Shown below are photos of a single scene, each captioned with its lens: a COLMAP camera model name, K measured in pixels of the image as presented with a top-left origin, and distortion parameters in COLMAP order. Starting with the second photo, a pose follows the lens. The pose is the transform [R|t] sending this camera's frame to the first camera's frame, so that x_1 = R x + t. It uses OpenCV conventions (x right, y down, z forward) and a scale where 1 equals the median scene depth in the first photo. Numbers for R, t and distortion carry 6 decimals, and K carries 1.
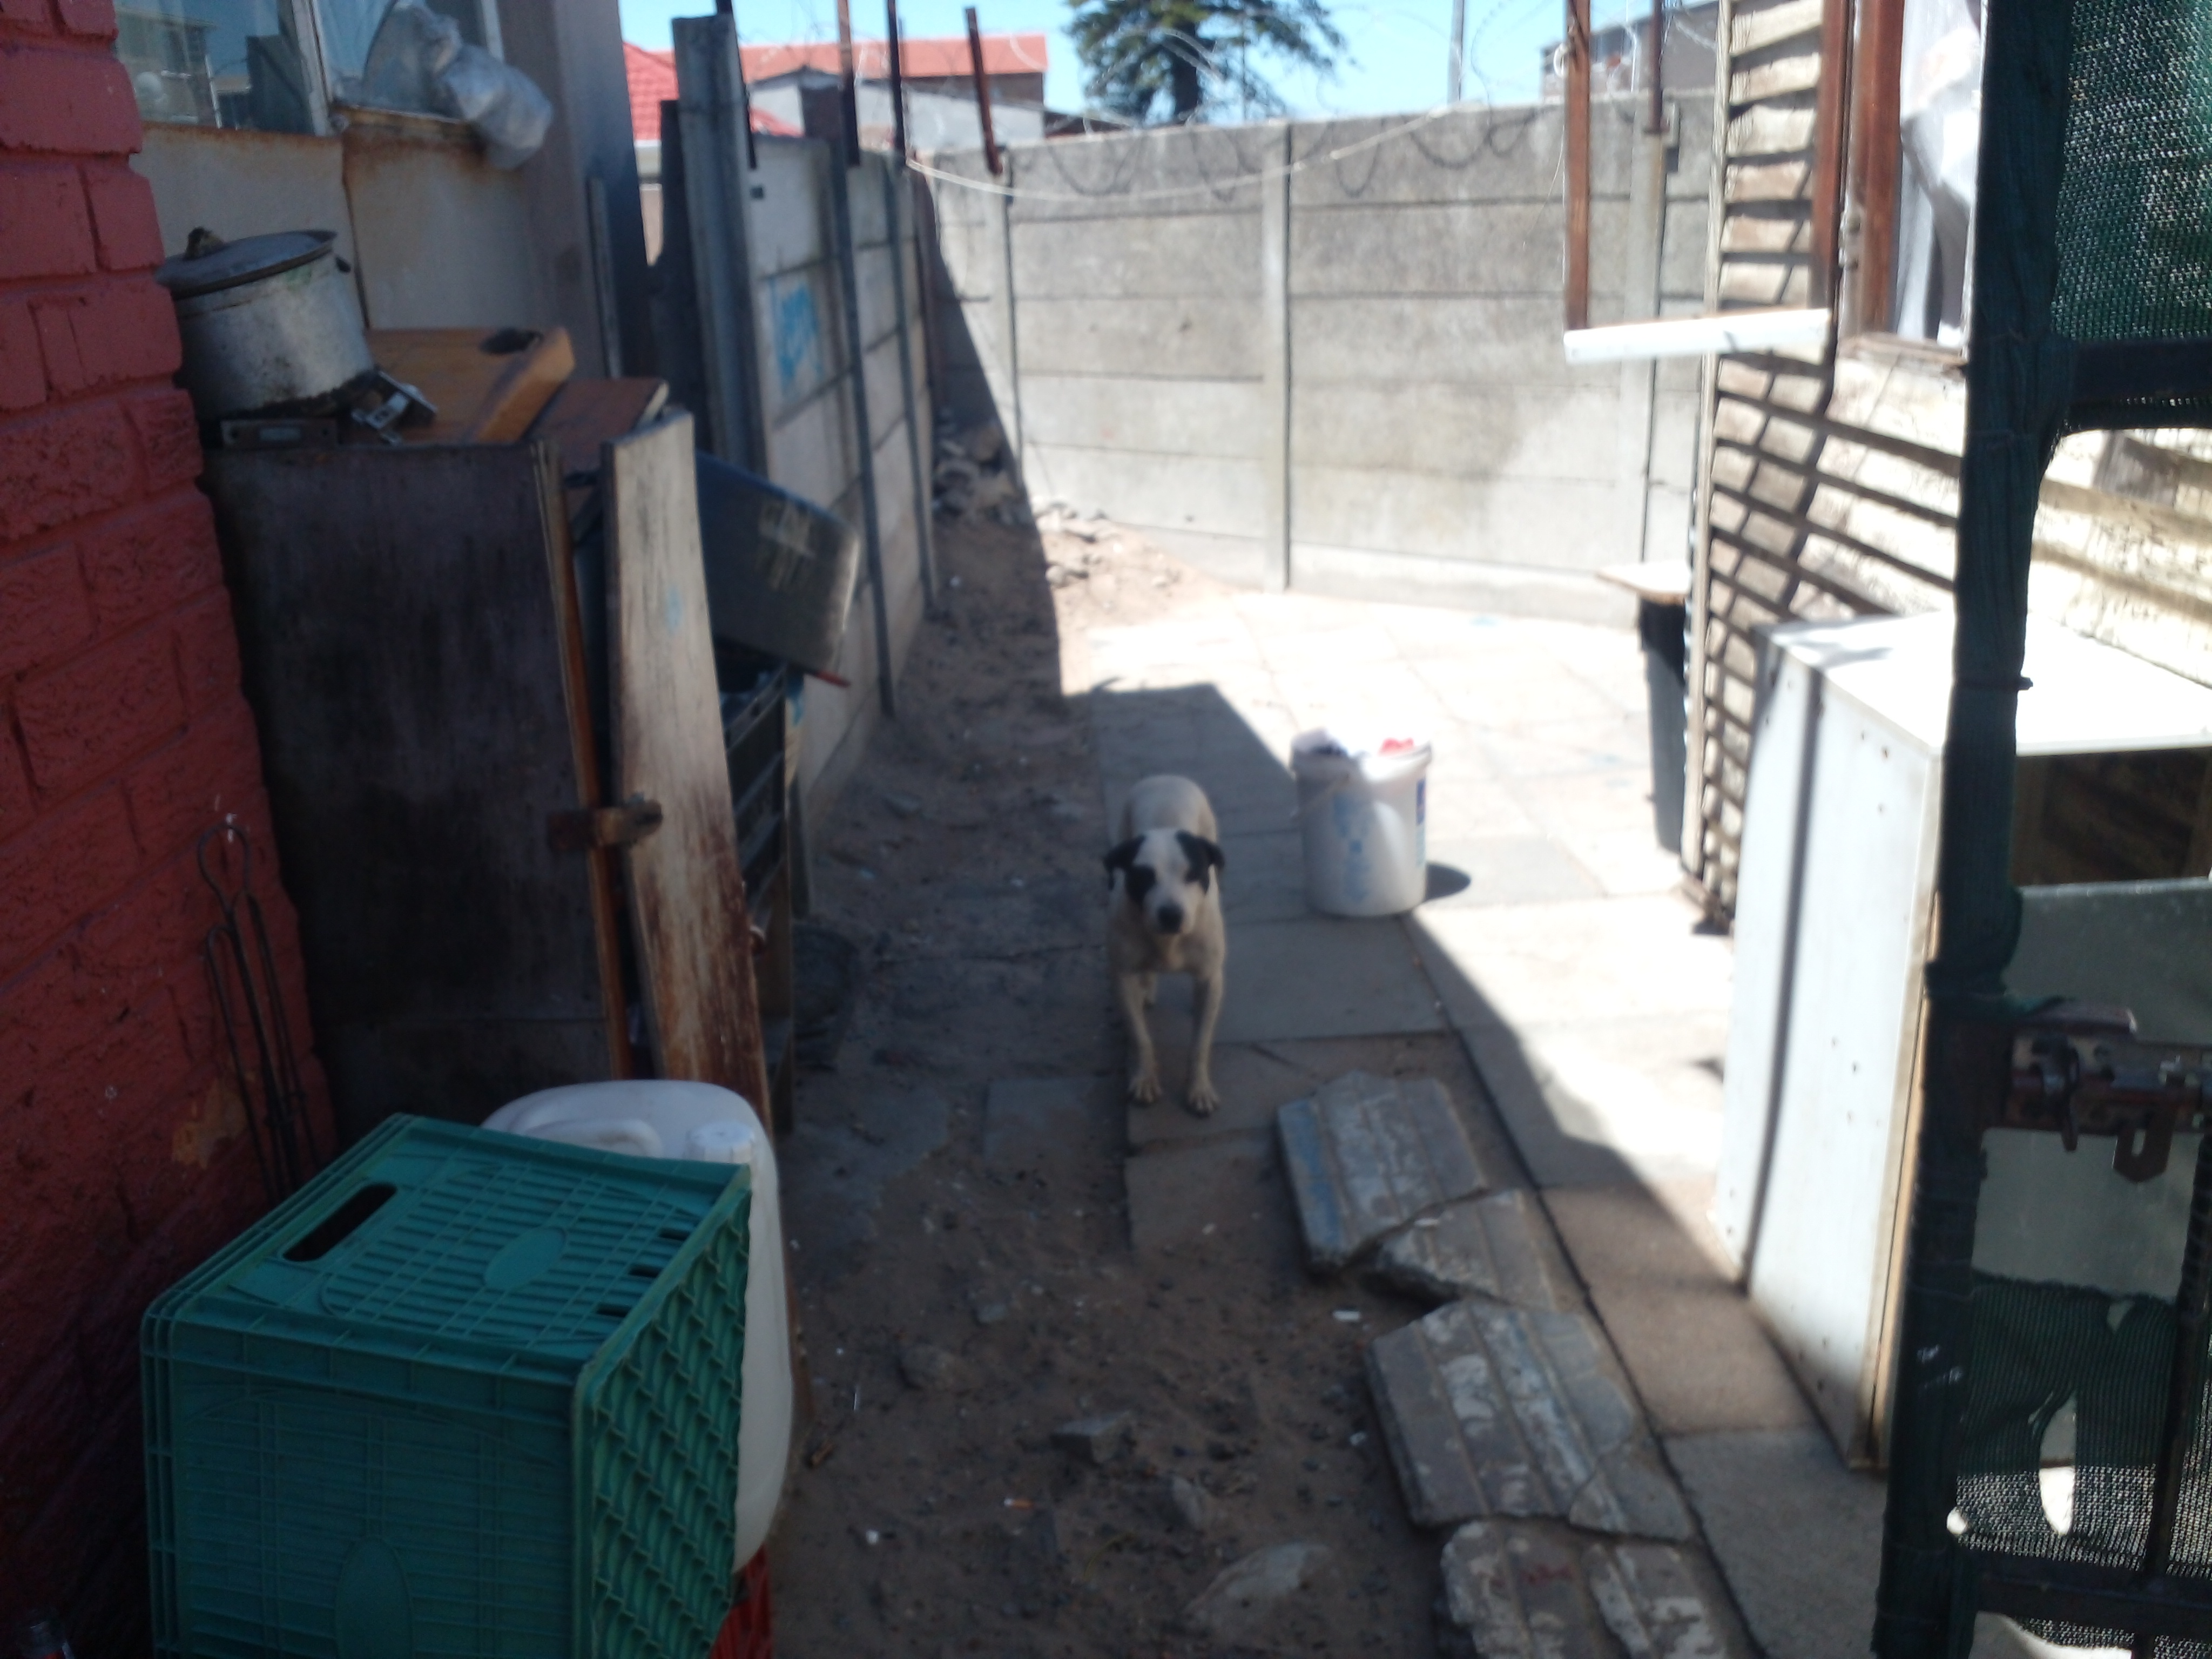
lens RADIAL K [[1916.7, 0, 1109.4], [0, 1916.7, 826.2], [0, 0, 1]] dist [-0.016485, -0.010337]
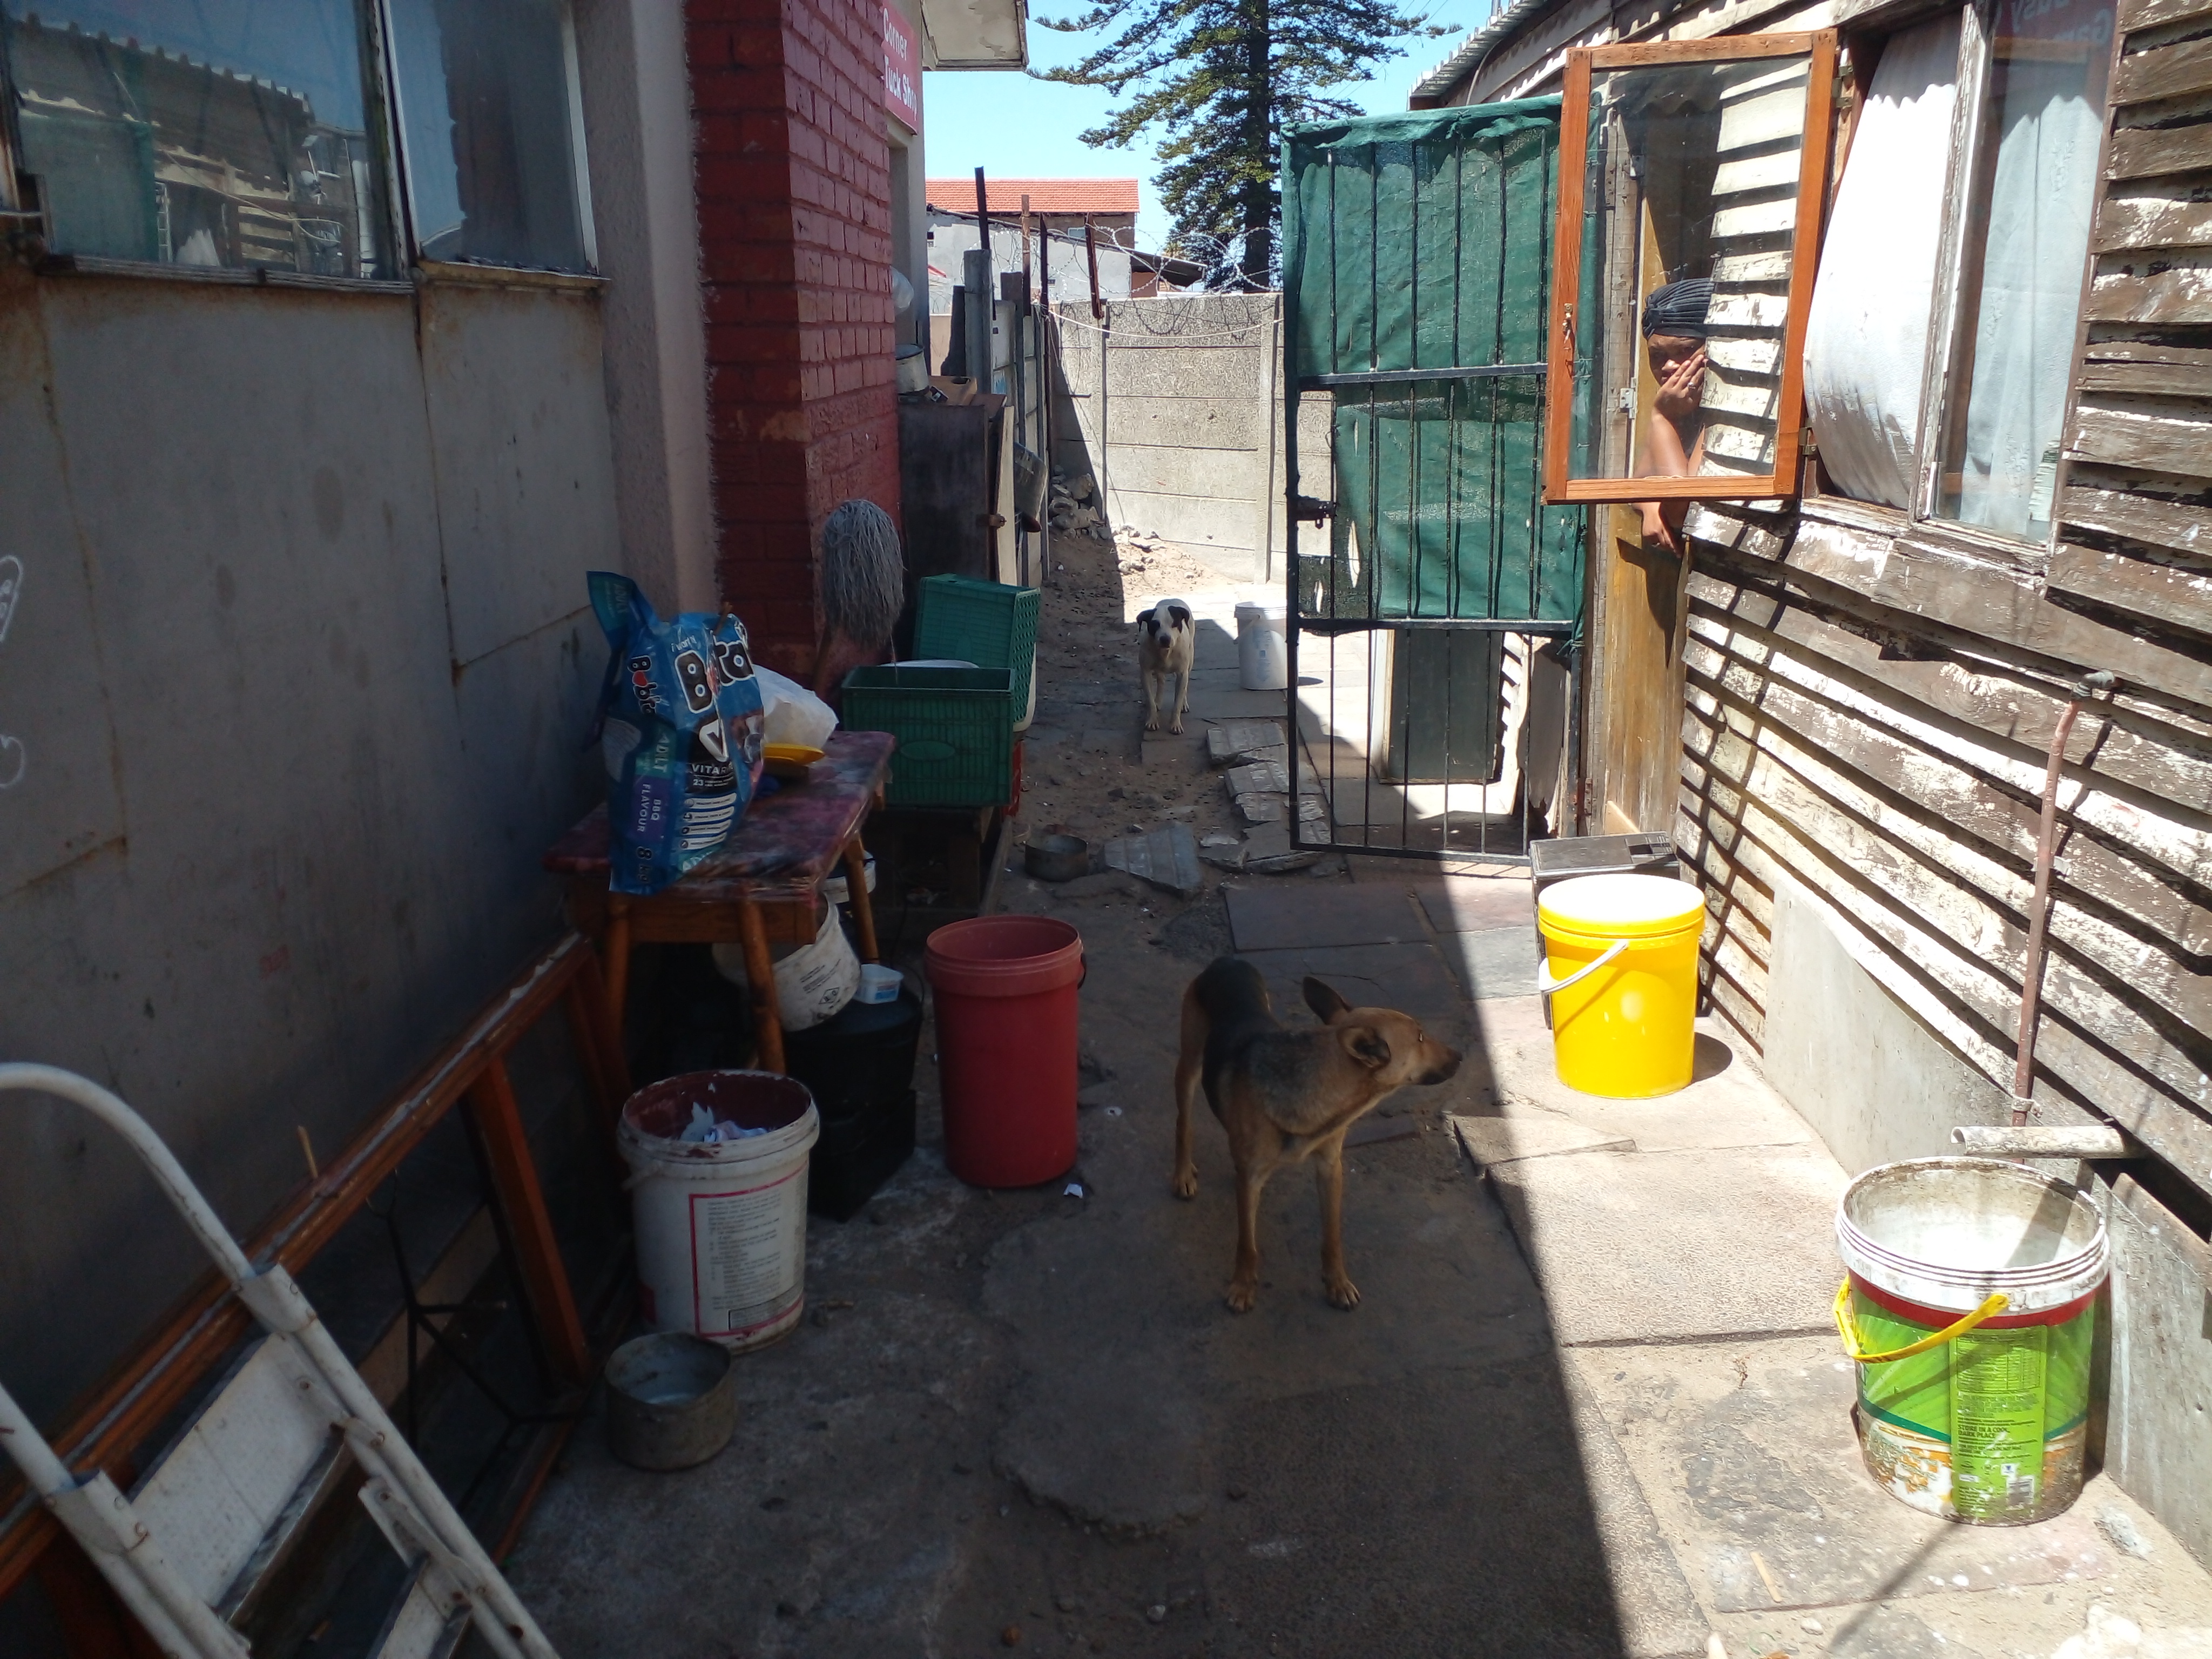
lens RADIAL K [[1774.5, 0, 1102.4], [0, 1774.5, 829.9], [0, 0, 1]] dist [0.011752, -0.026715]
pose [[0.998148, 0.050556, -0.033826, 0.015339], [-0.051895, 0.997853, -0.039957, 0.144457], [0.031733, 0.041638, 0.998629, -0.462032]]
